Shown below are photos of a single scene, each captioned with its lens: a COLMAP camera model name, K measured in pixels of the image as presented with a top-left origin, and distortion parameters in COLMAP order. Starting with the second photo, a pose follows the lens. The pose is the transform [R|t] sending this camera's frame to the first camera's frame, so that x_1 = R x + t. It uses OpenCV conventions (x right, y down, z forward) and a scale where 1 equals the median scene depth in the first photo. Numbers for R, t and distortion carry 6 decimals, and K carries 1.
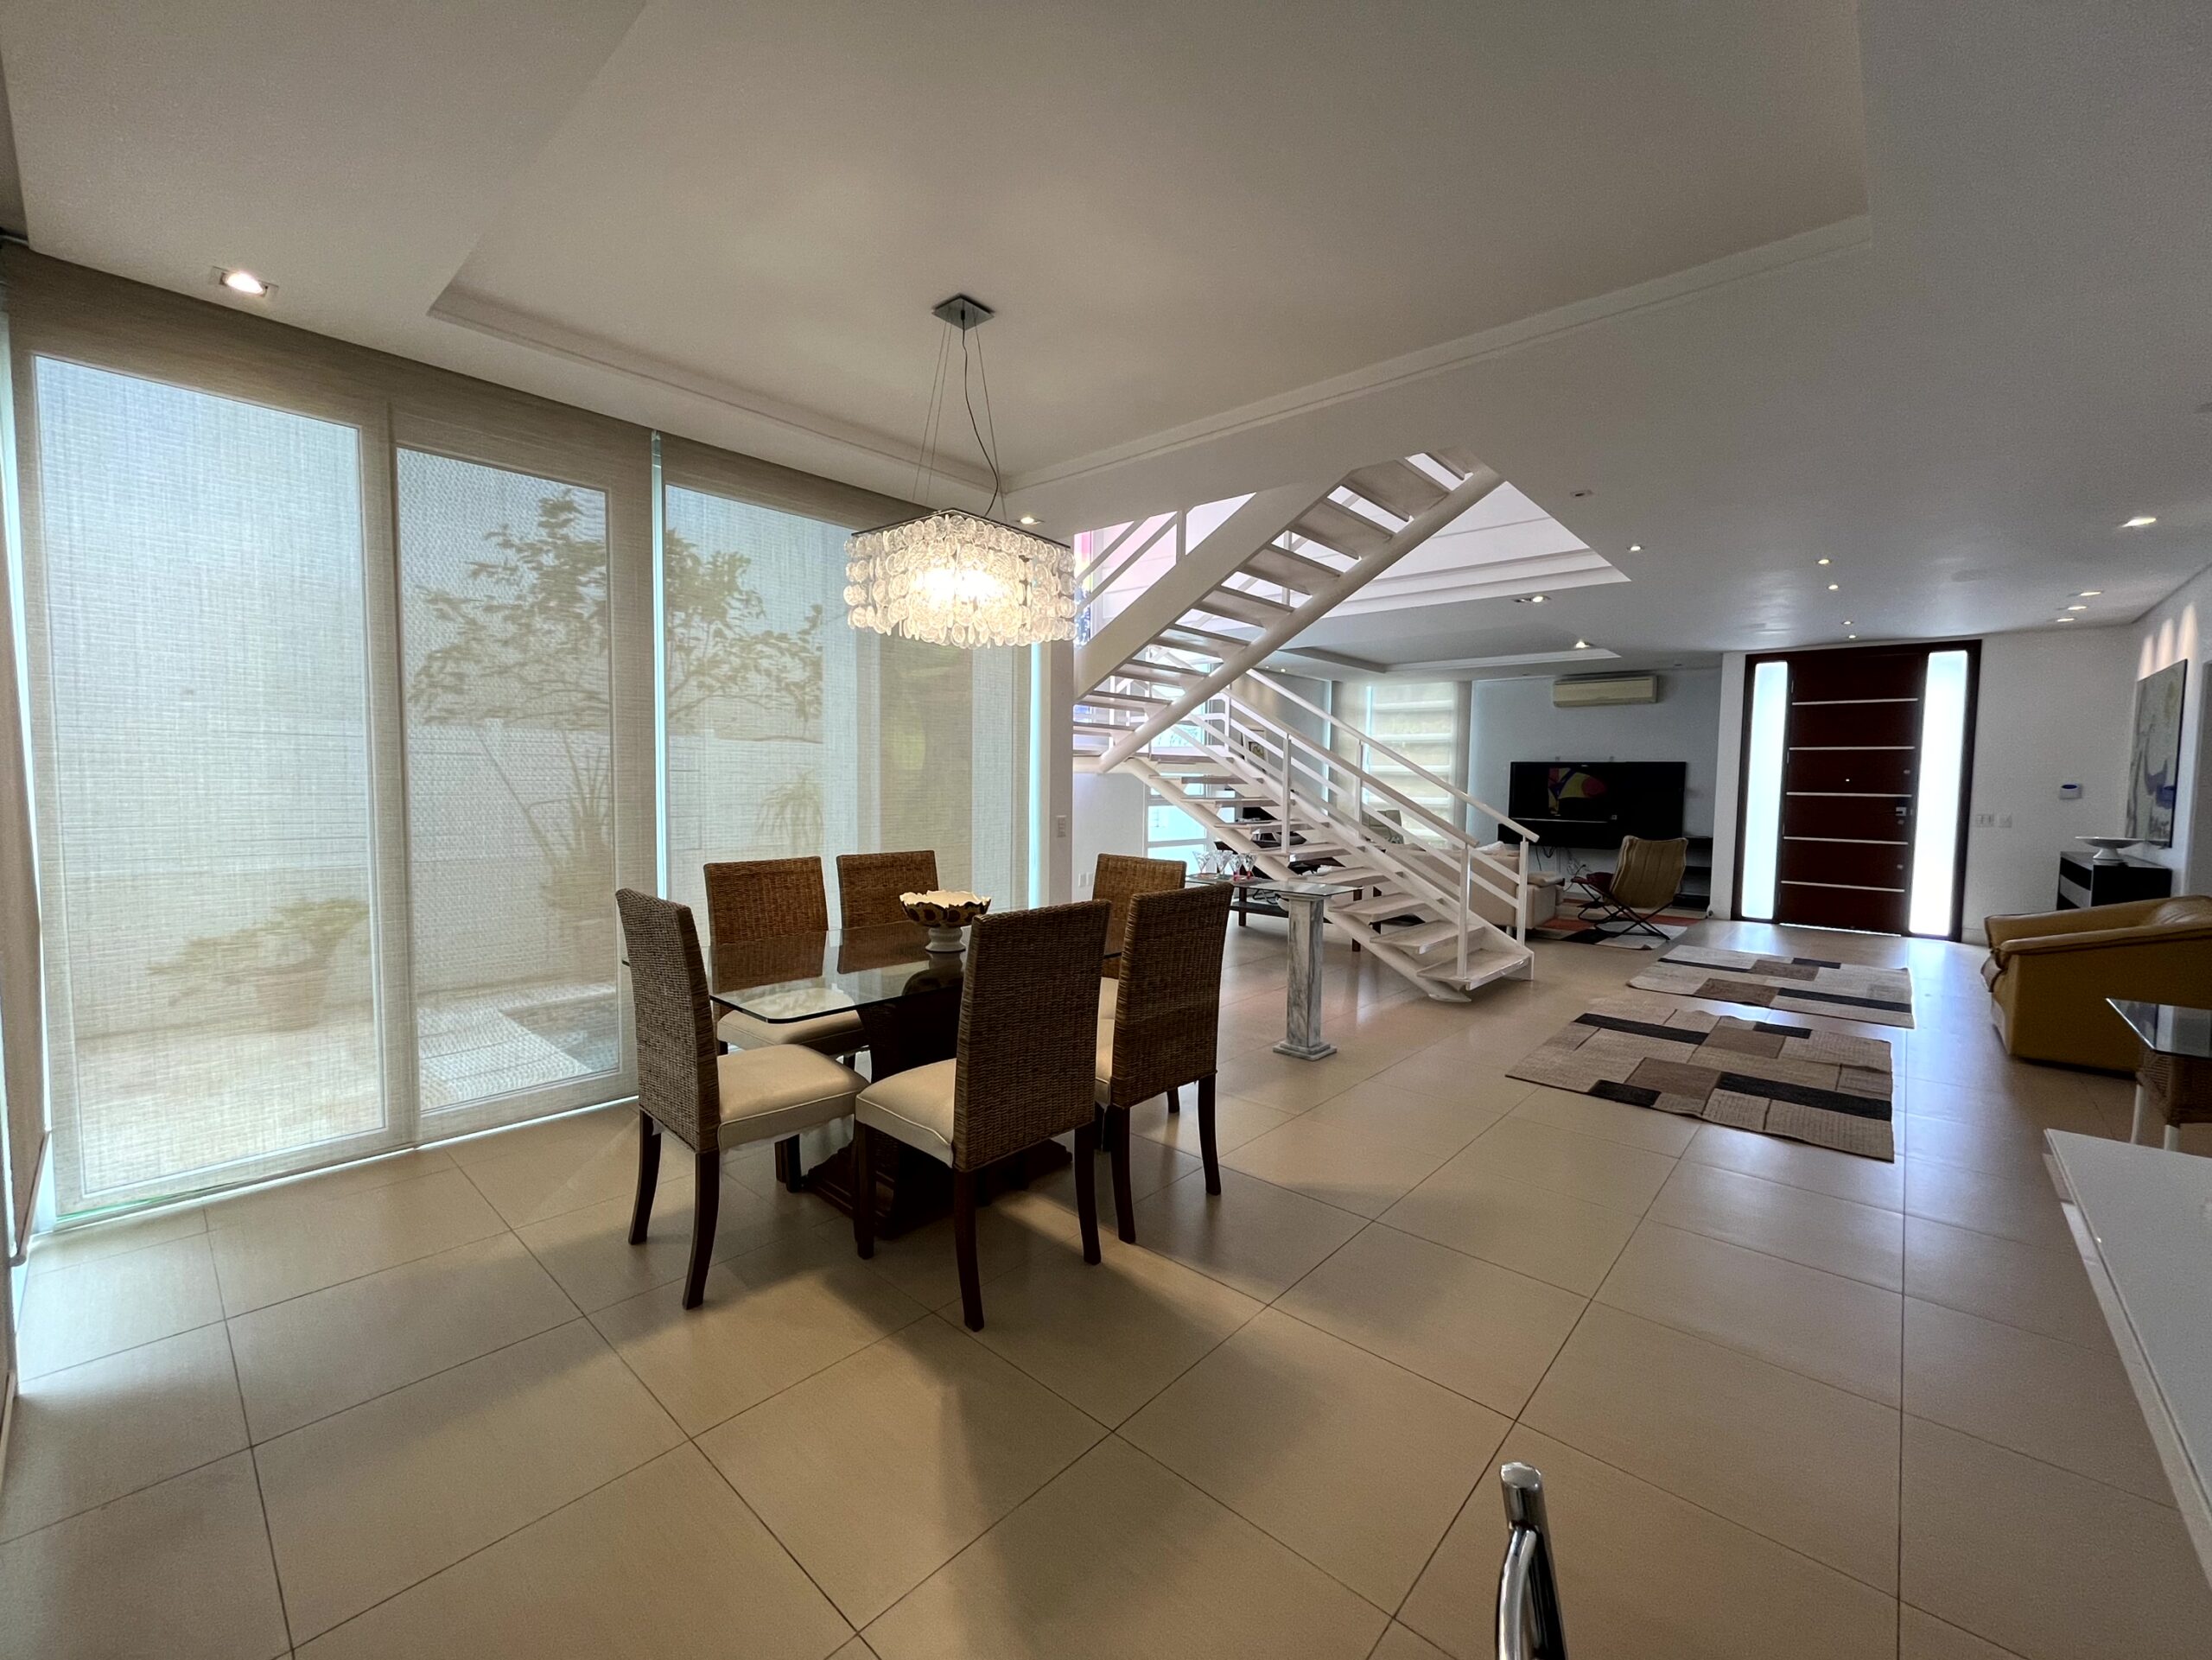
lens RADIAL K [[893.6, 0, 1102.0], [0, 893.6, 831.6], [0, 0, 1]] dist [-0.000263, -0.000167]
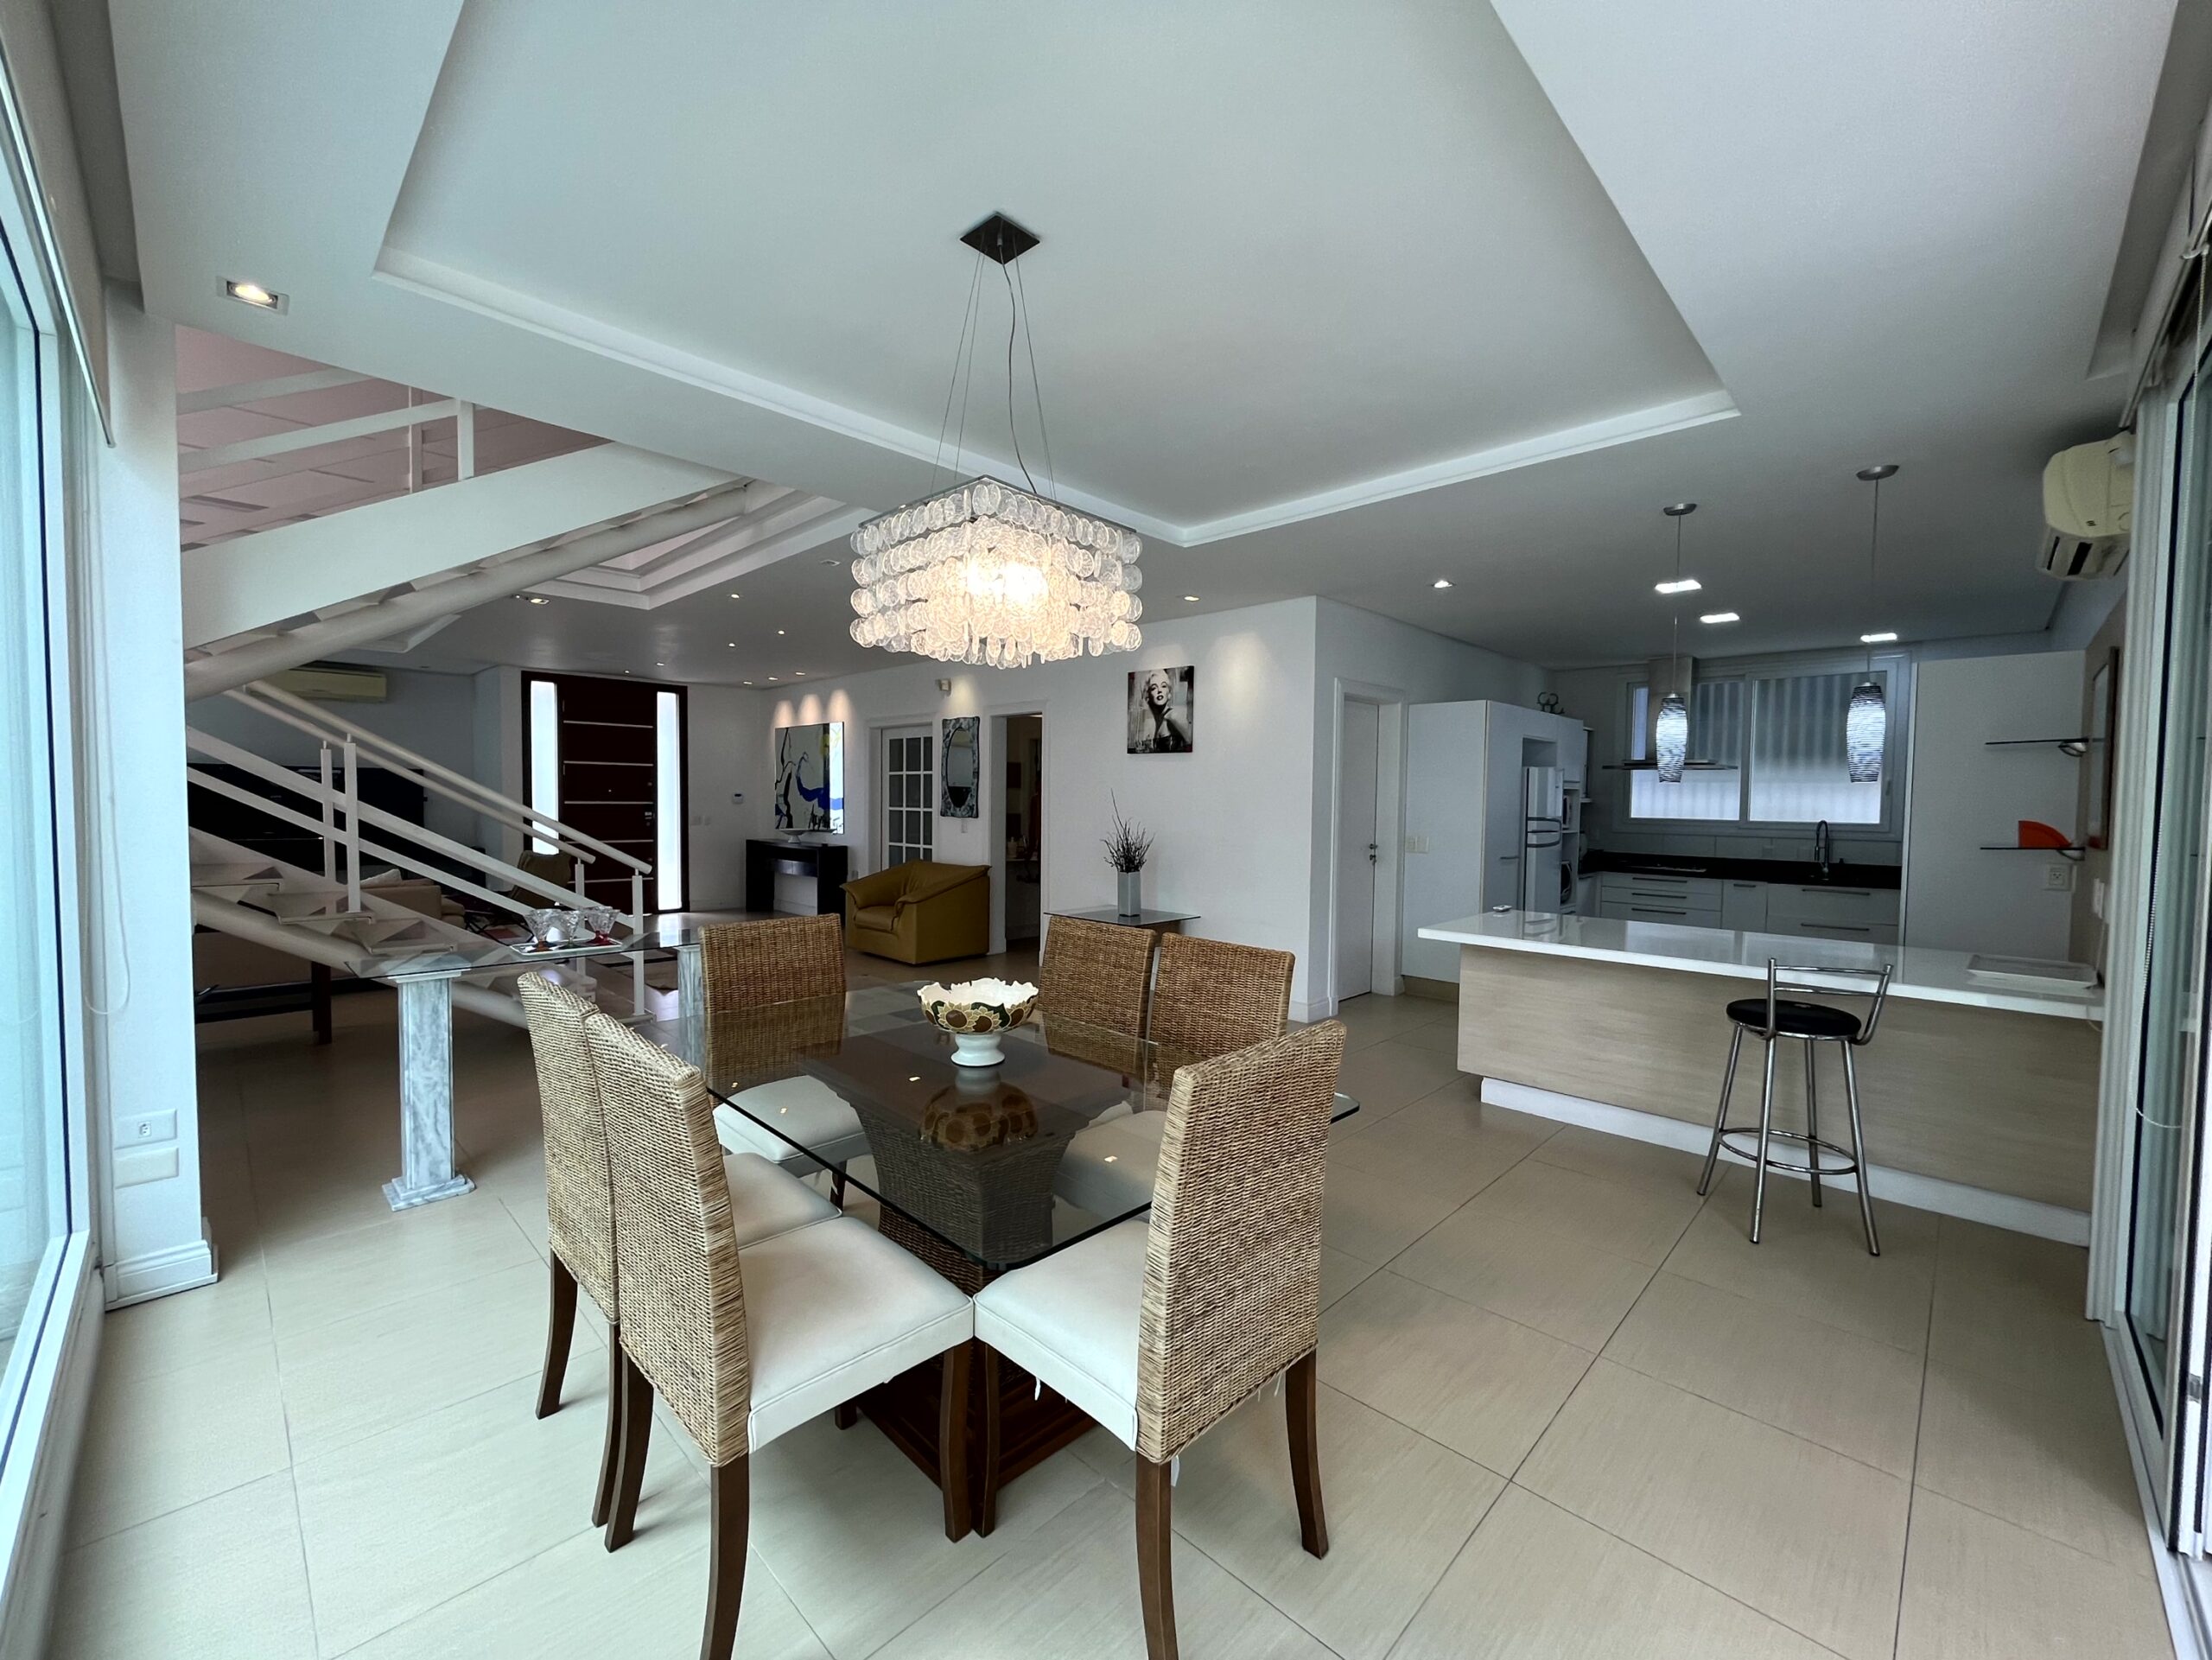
lens RADIAL K [[893.6, 0, 1102.0], [0, 893.6, 831.6], [0, 0, 1]] dist [-0.000263, -0.000167]
pose [[0.043523, -0.052452, 0.997675, -0.455002], [0.046563, 0.997642, 0.050419, -0.046433], [-0.997967, 0.044261, 0.045863, 0.423761]]
